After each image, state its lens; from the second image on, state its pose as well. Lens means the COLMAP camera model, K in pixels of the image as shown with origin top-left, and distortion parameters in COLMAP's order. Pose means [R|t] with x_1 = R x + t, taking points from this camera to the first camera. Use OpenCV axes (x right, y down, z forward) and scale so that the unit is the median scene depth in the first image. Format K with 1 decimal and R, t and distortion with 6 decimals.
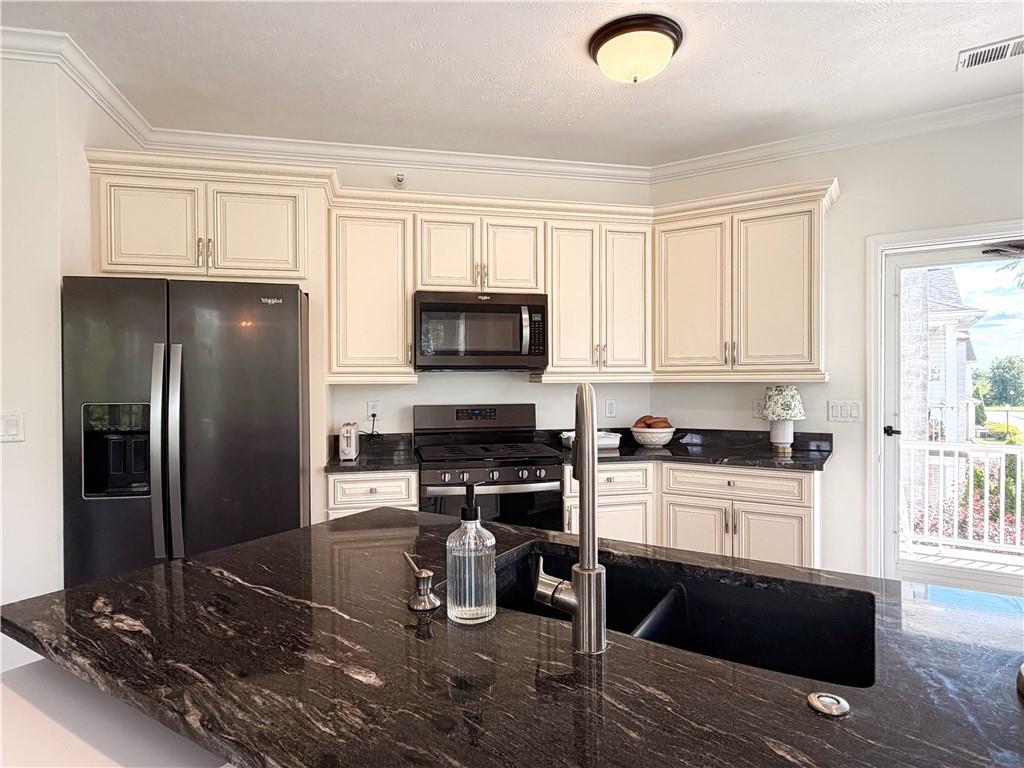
lens RADIAL K [[586.7, 0, 503.1], [0, 586.7, 385.9], [0, 0, 1]] dist [0.006039, -0.000378]
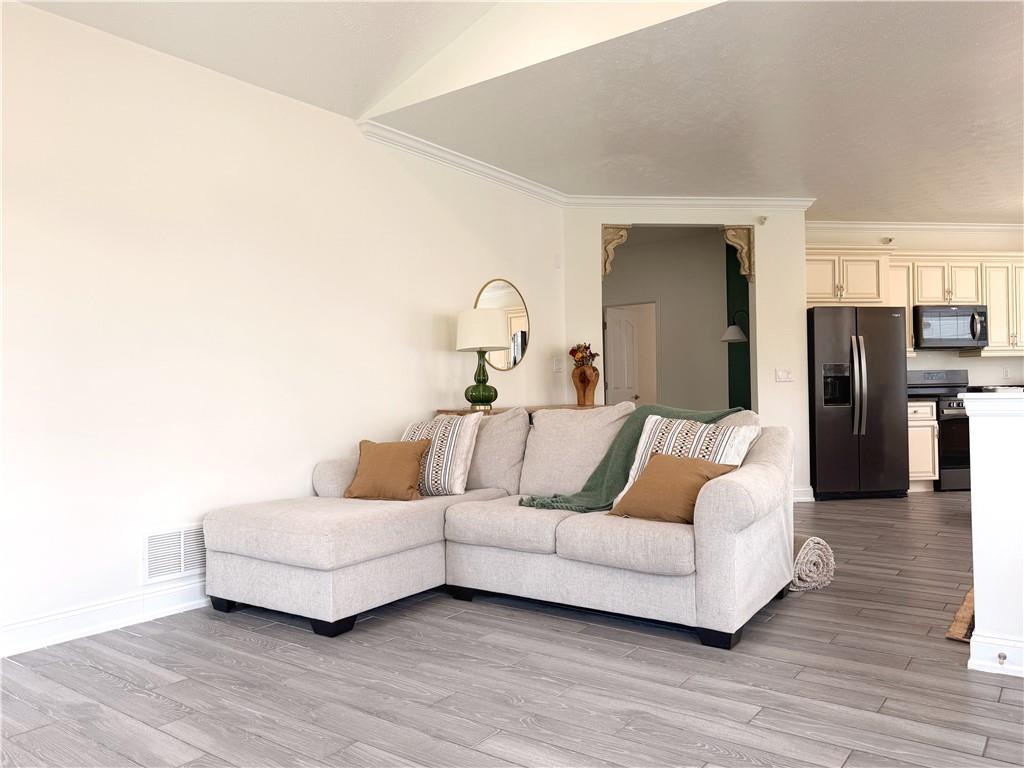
lens RADIAL K [[754.8, 0, 510.4], [0, 754.8, 389.0], [0, 0, 1]] dist [0.004971, -0.001143]
pose [[0.997189, -0.014690, -0.073474, -1.187150], [0.013718, 0.999812, -0.013710, 0.105845], [0.073662, 0.012664, 0.997203, -1.360375]]
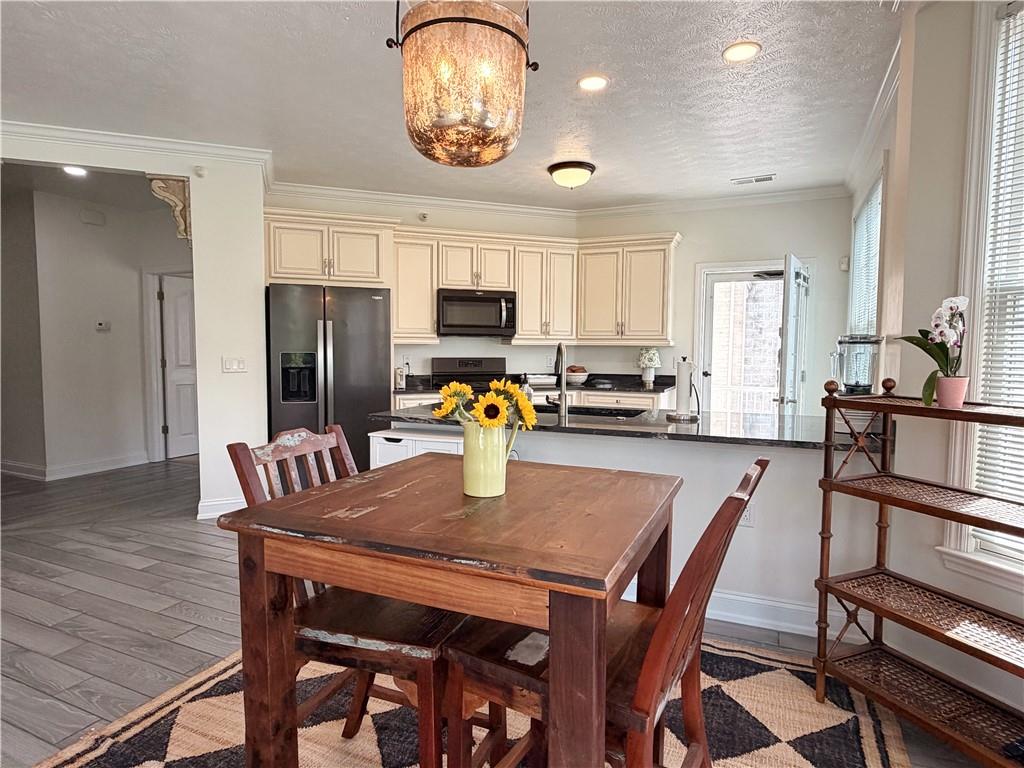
lens RADIAL K [[586.7, 0, 504.1], [0, 586.7, 384.9], [0, 0, 1]] dist [0.006039, -0.000378]
pose [[0.990774, 0.002718, 0.135500, -0.185525], [-0.010326, 0.998407, 0.055477, 0.017015], [-0.135133, -0.056364, 0.989223, -0.669582]]
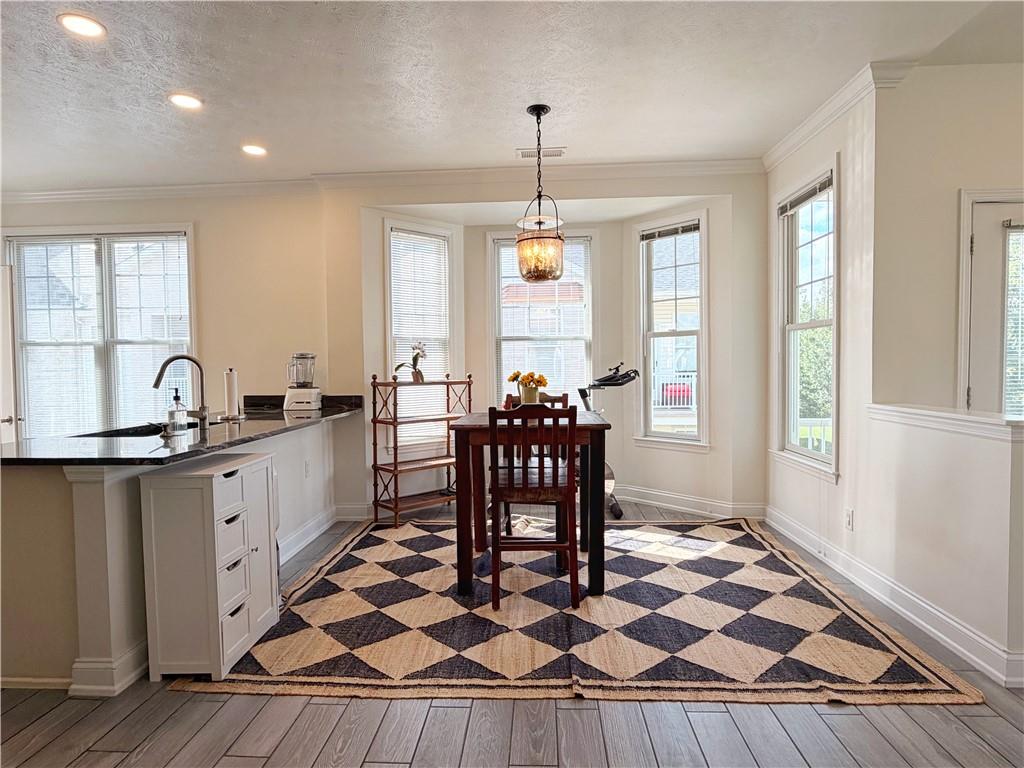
lens RADIAL K [[586.7, 0, 508.6], [0, 586.7, 384.4], [0, 0, 1]] dist [0.006039, -0.000378]
pose [[-0.489061, -0.014462, 0.872130, -1.031934], [0.022086, 0.999337, 0.028956, 0.032362], [-0.871970, 0.033423, -0.488417, 0.308623]]
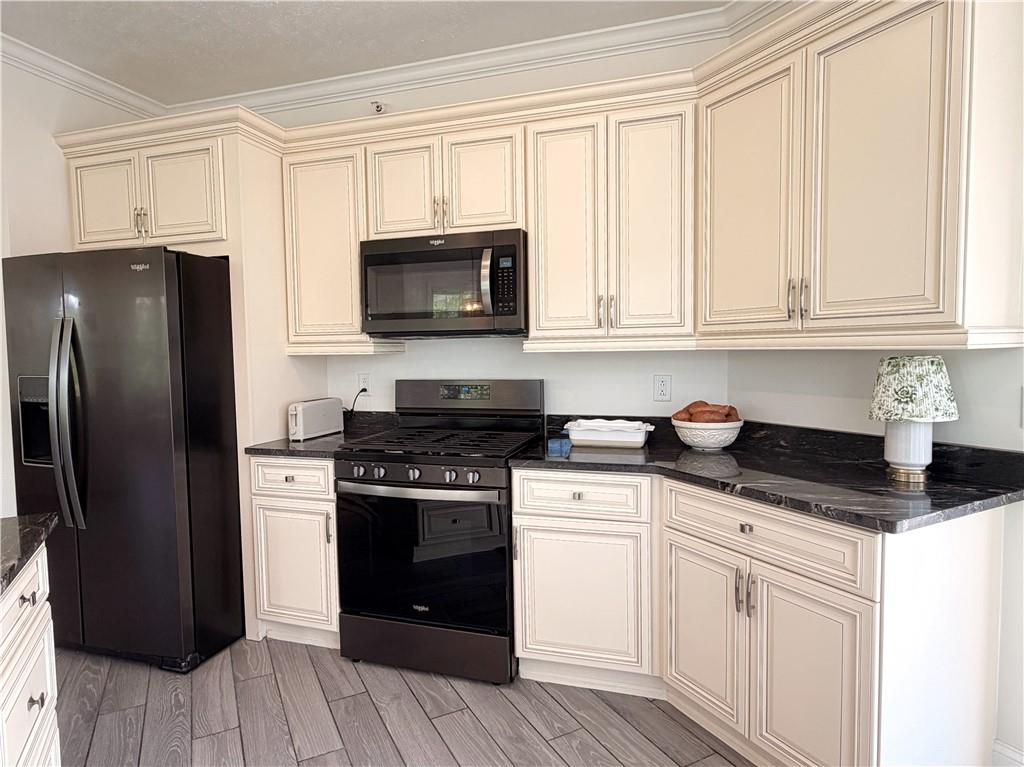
lens RADIAL K [[586.7, 0, 515.5], [0, 586.7, 384.5], [0, 0, 1]] dist [0.006039, -0.000378]
pose [[0.867462, 0.022490, -0.496996, 0.434218], [0.006584, 0.998371, 0.056670, -0.006925], [0.497461, -0.052431, 0.865901, 0.367154]]
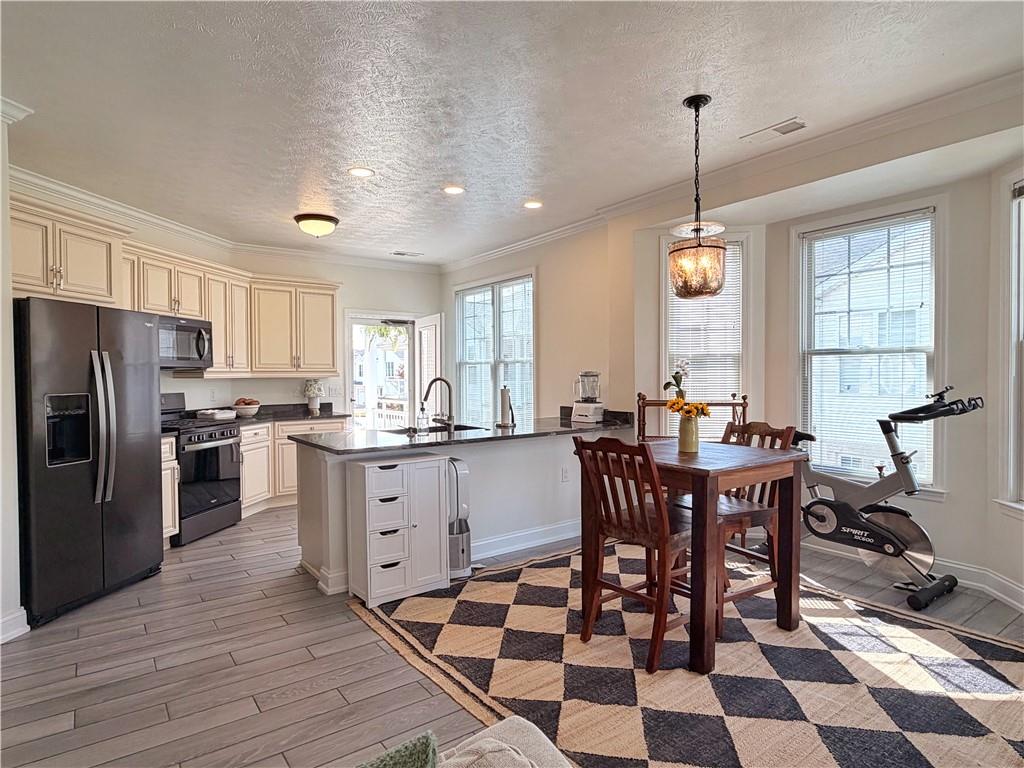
lens RADIAL K [[586.7, 0, 511.5], [0, 586.7, 387.1], [0, 0, 1]] dist [0.006039, -0.000378]
pose [[0.365433, -0.018603, 0.930652, -1.102138], [0.011489, 0.999814, 0.015474, 0.003438], [-0.930767, 0.005038, 0.365579, -0.319937]]
